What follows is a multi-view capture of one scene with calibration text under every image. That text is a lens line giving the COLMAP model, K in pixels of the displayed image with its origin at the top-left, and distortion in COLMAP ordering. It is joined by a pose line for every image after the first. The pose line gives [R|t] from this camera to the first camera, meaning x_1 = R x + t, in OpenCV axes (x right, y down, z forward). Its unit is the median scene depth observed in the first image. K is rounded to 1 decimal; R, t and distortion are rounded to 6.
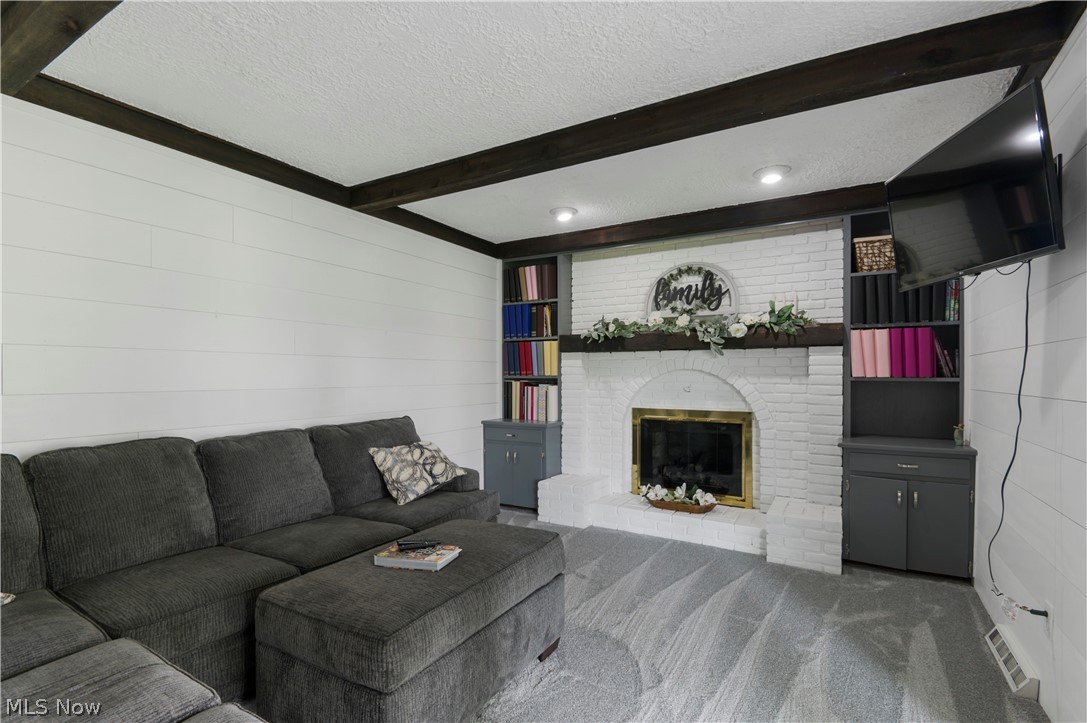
lens RADIAL K [[506.8, 0, 545.3], [0, 506.8, 377.9], [0, 0, 1]] dist [0.032731, -0.033271]
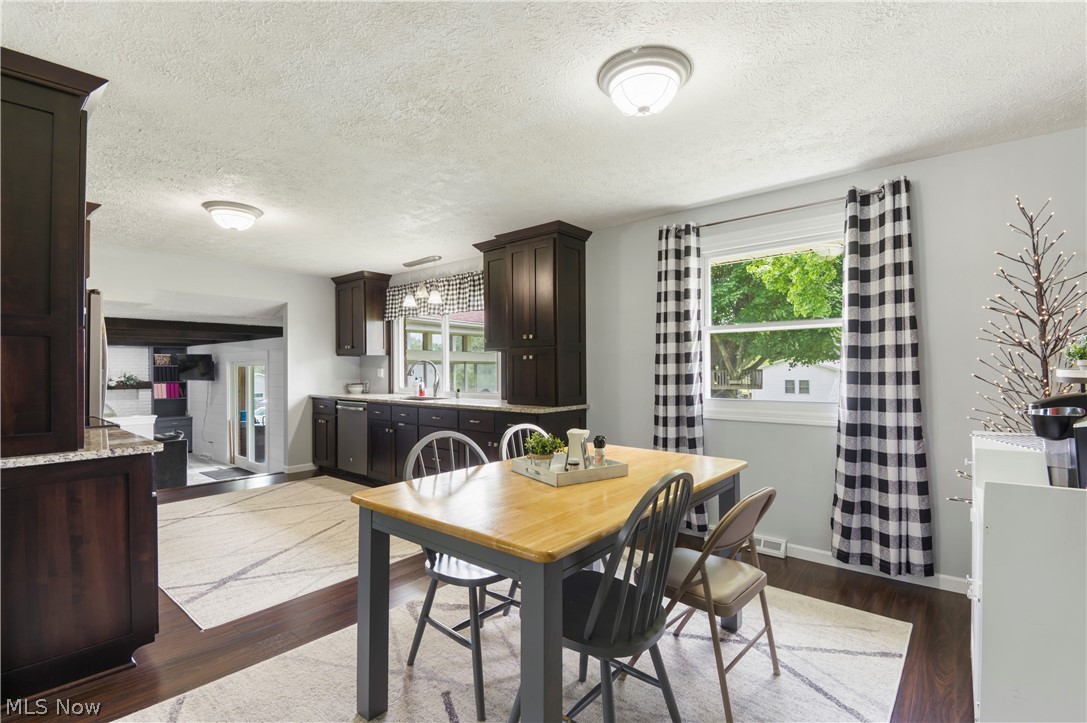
lens RADIAL K [[498.2, 0, 550.3], [0, 498.2, 365.7], [0, 0, 1]] dist [0.028360, -0.031513]
pose [[0.159326, 0.001860, 0.987224, -1.719626], [0.009661, 0.999947, -0.003443, -0.142162], [-0.987179, 0.010087, 0.159300, -1.588159]]
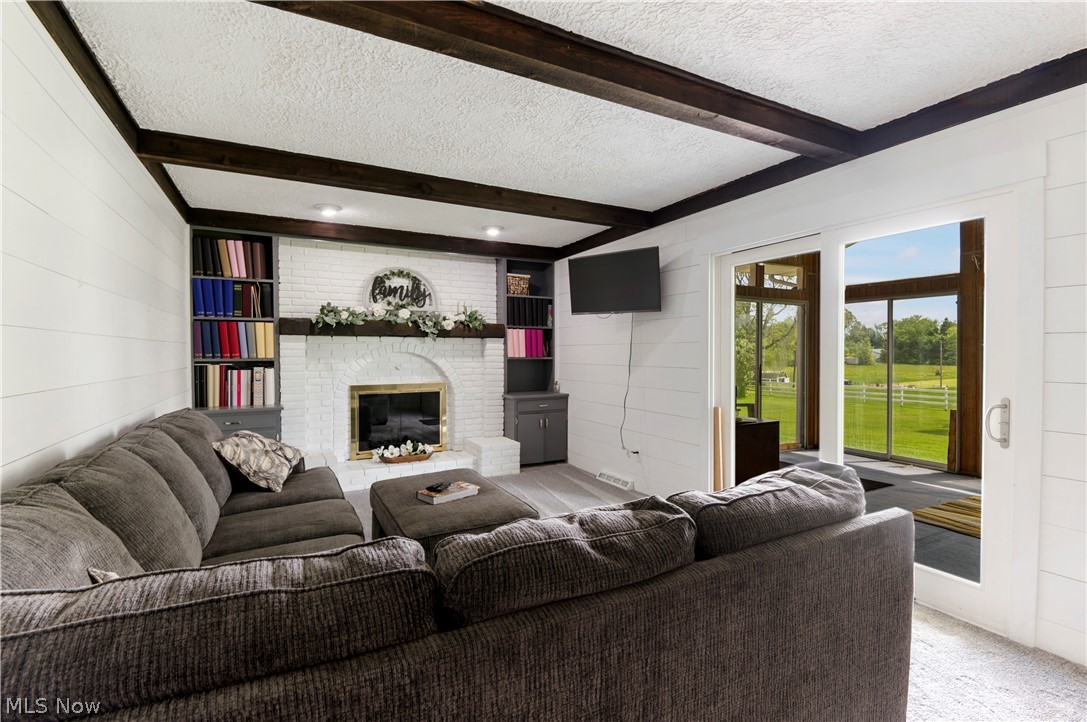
lens RADIAL K [[498.2, 0, 550.3], [0, 498.2, 365.2], [0, 0, 1]] dist [0.028360, -0.031513]
pose [[0.526595, -0.024059, 0.849776, -0.586916], [0.007145, 0.999689, 0.023876, -0.011224], [-0.850086, -0.006501, 0.526603, 0.028242]]
